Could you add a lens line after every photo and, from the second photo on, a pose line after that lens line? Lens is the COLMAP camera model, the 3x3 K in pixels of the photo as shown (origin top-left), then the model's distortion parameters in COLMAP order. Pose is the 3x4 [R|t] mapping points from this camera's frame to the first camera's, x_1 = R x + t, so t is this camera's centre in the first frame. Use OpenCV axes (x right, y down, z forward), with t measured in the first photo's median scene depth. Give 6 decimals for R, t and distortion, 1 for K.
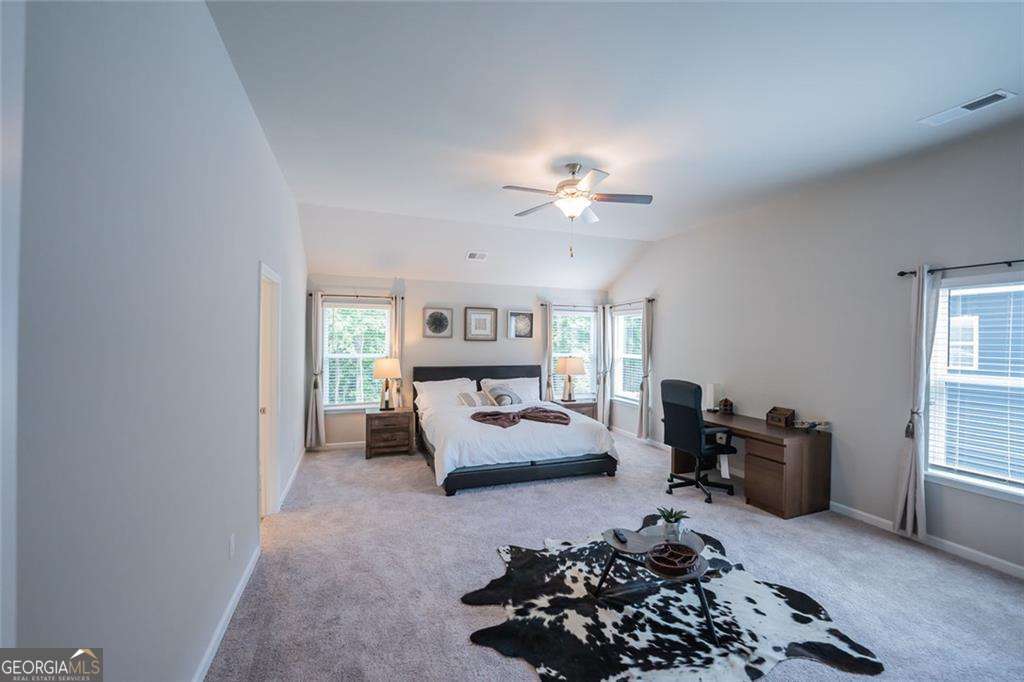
lens RADIAL K [[418.5, 0, 524.5], [0, 418.5, 341.3], [0, 0, 1]] dist [-0.031701, 0.004933]
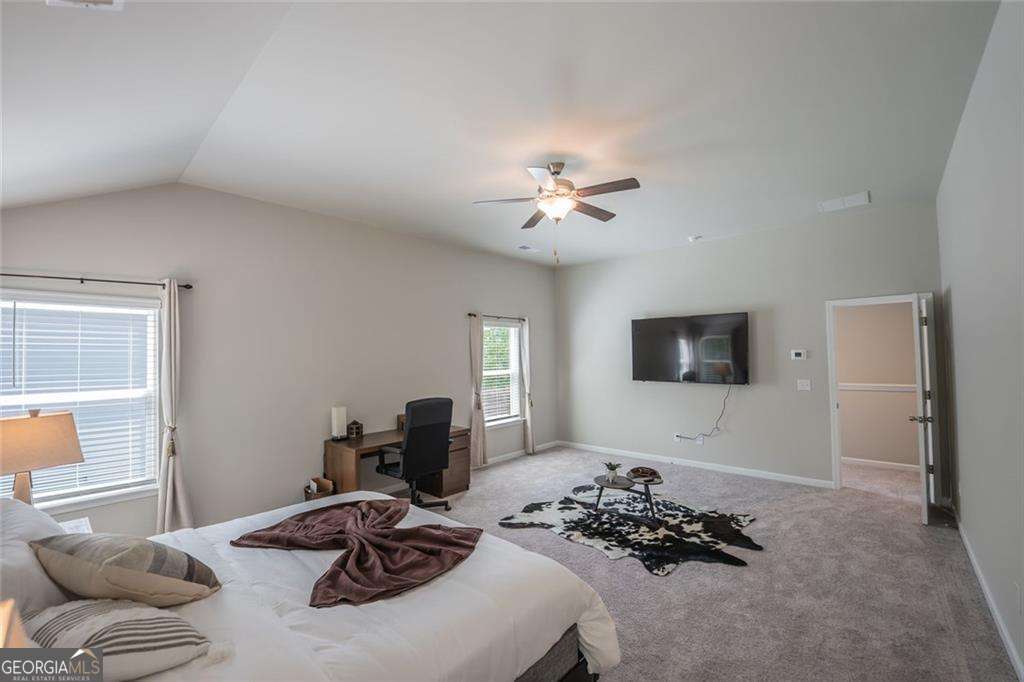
lens RADIAL K [[417.2, 0, 515.0], [0, 417.2, 340.2], [0, 0, 1]] dist [-0.023880, 0.000650]
pose [[-0.432179, 0.029218, 0.901314, -0.901723], [0.015818, 0.999567, -0.024819, -0.016644], [-0.901649, 0.003531, -0.432454, 1.988770]]
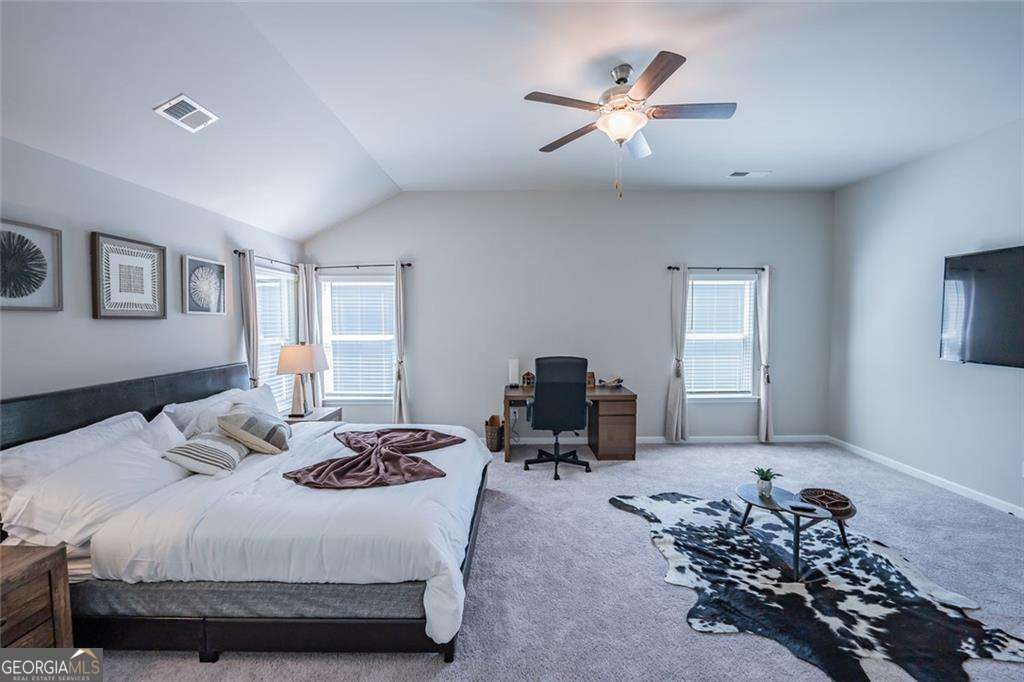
lens RADIAL K [[417.2, 0, 515.0], [0, 417.2, 340.2], [0, 0, 1]] dist [-0.023880, 0.000650]
pose [[0.373254, -0.056452, 0.926010, -0.865810], [0.009949, 0.998333, 0.056851, 0.003474], [-0.927676, -0.012007, 0.373194, 1.203242]]
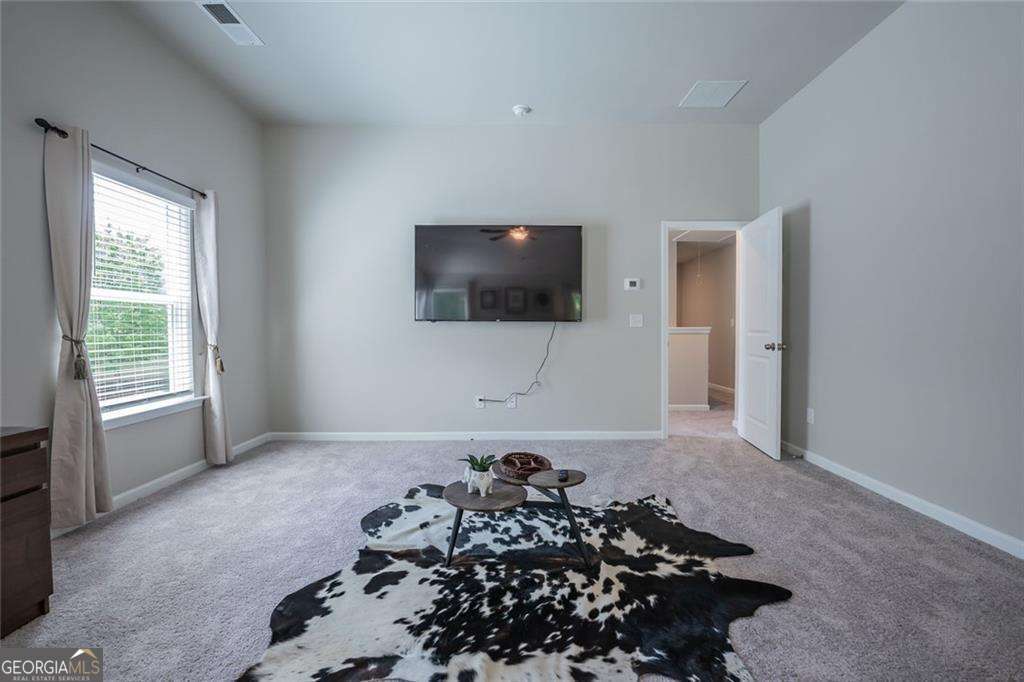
lens RADIAL K [[426.4, 0, 519.0], [0, 426.4, 342.1], [0, 0, 1]] dist [-0.024928, 0.000770]
pose [[-0.930031, -0.019514, 0.366963, 0.016564], [-0.005832, 0.999247, 0.038358, 0.174734], [-0.367435, 0.033534, -0.929445, 1.668839]]
